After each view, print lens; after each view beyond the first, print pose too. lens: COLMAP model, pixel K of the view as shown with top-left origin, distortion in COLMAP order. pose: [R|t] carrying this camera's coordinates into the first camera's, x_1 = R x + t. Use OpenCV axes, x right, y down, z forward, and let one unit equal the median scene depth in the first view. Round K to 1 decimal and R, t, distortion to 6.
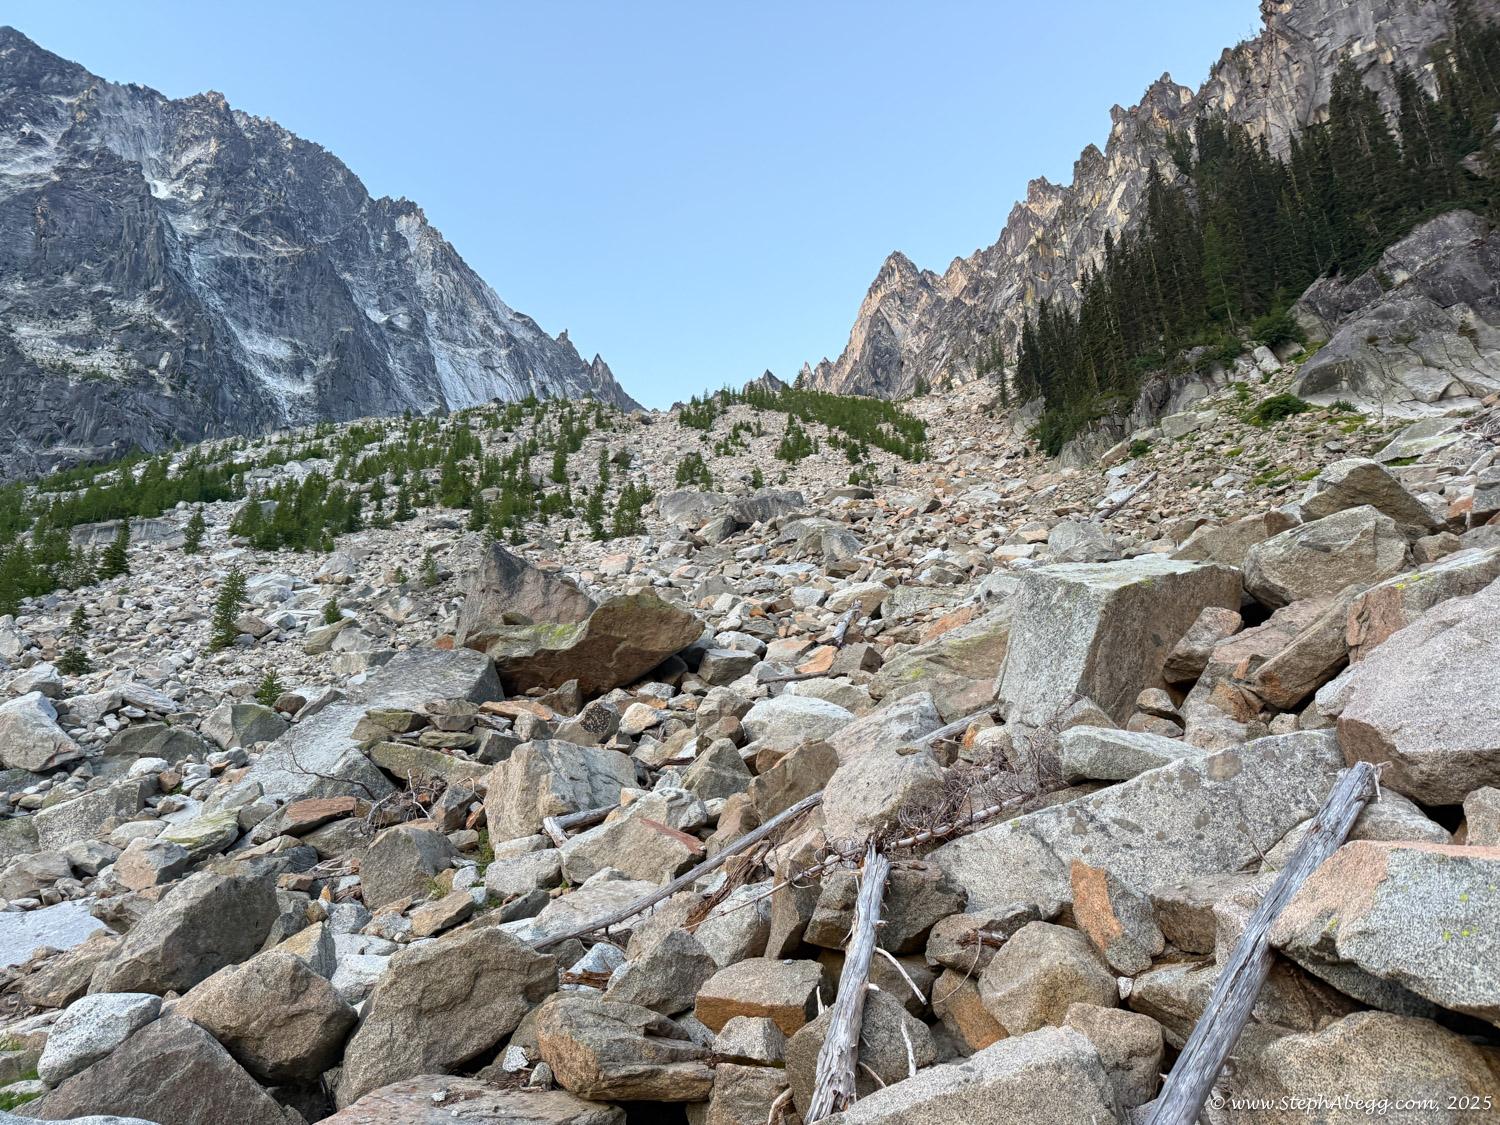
lens RADIAL K [[1054.6, 0, 753.7], [0, 1054.6, 603.2], [0, 0, 1]] dist [0.047590, -0.071141]
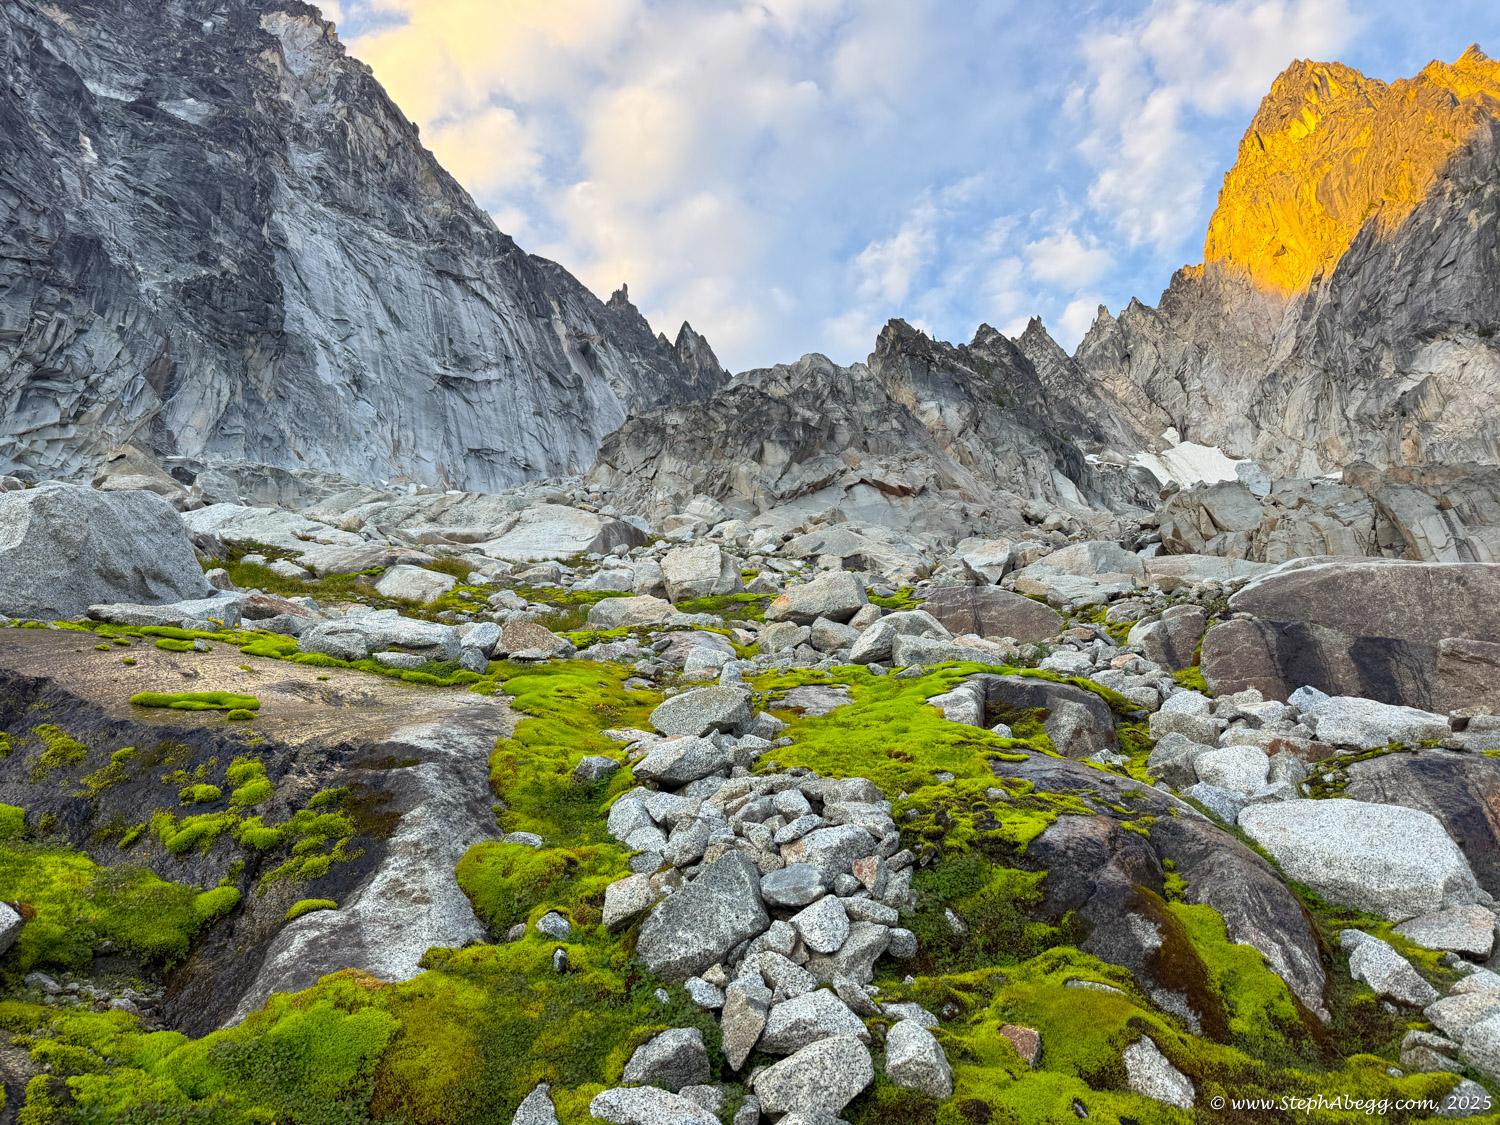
lens RADIAL K [[1136.2, 0, 752.6], [0, 1136.2, 592.3], [0, 0, 1]] dist [0.000298, 0.006381]
pose [[0.997400, -0.048793, -0.053041, -0.136996], [0.042543, 0.992664, -0.113173, -0.056309], [0.058174, 0.110622, 0.992159, 0.687718]]
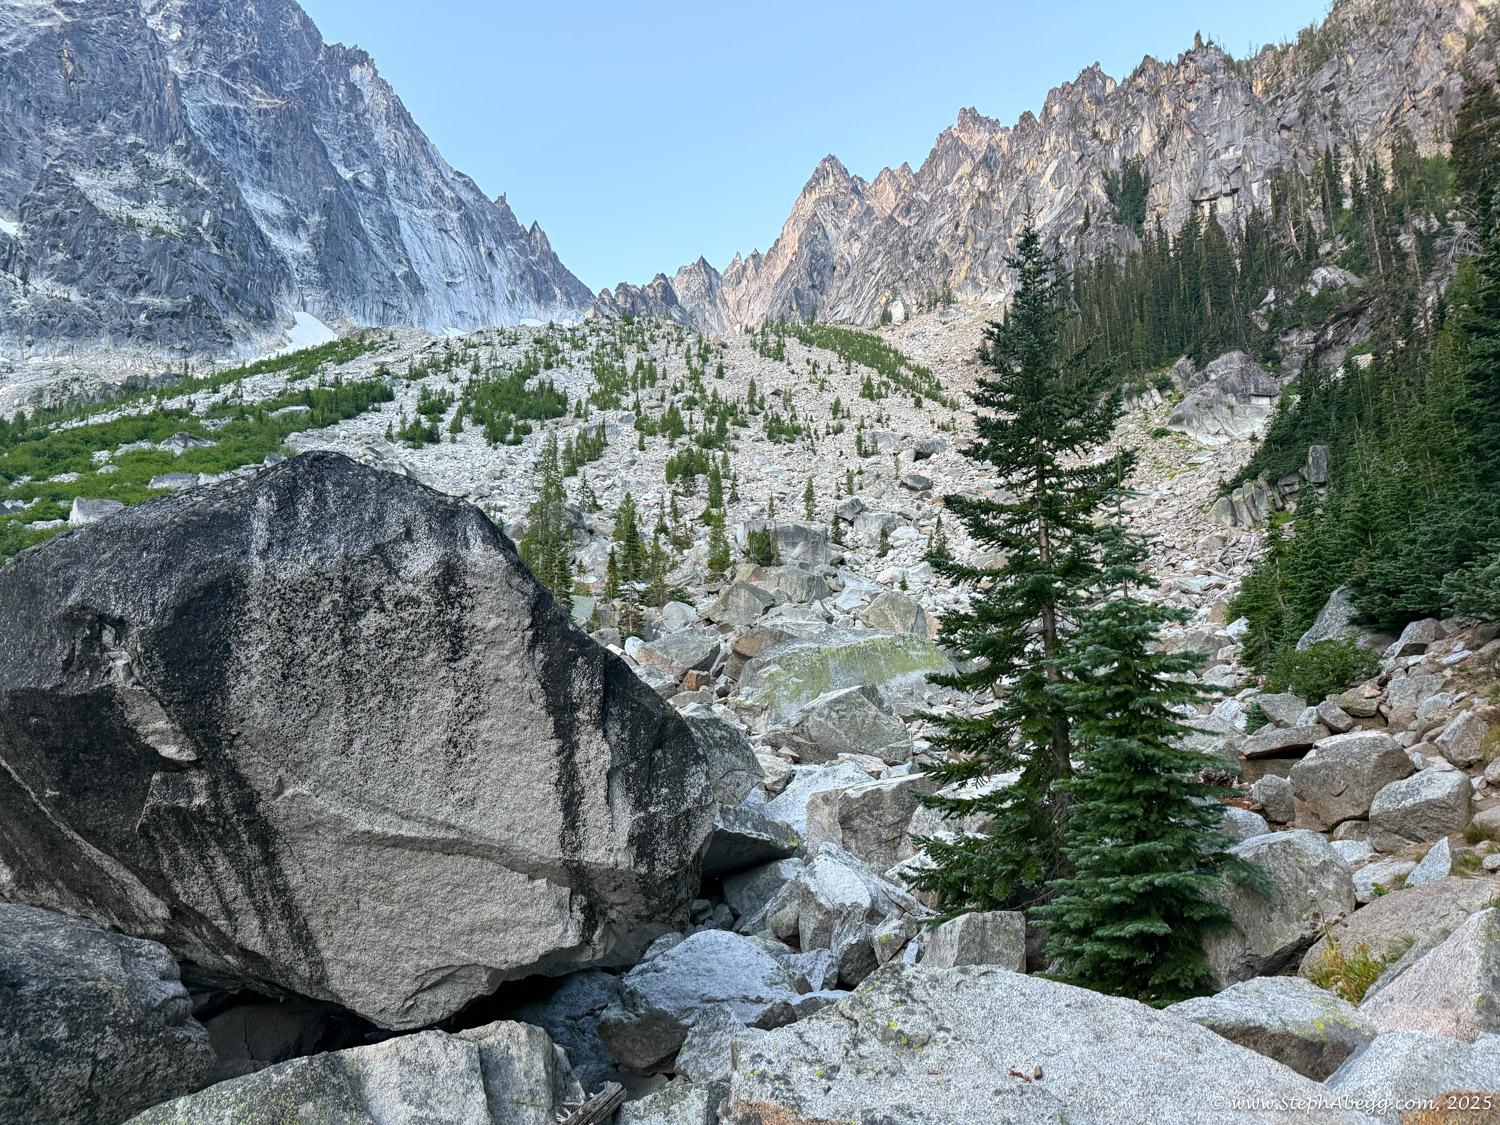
lens RADIAL K [[1029.4, 0, 749.7], [0, 1029.4, 632.3], [0, 0, 1]] dist [-0.007375, -0.003698]
pose [[0.991006, 0.056311, 0.121395, -0.058817], [-0.073693, 0.986855, 0.143827, 0.001480], [-0.111700, -0.151480, 0.982129, -0.108274]]
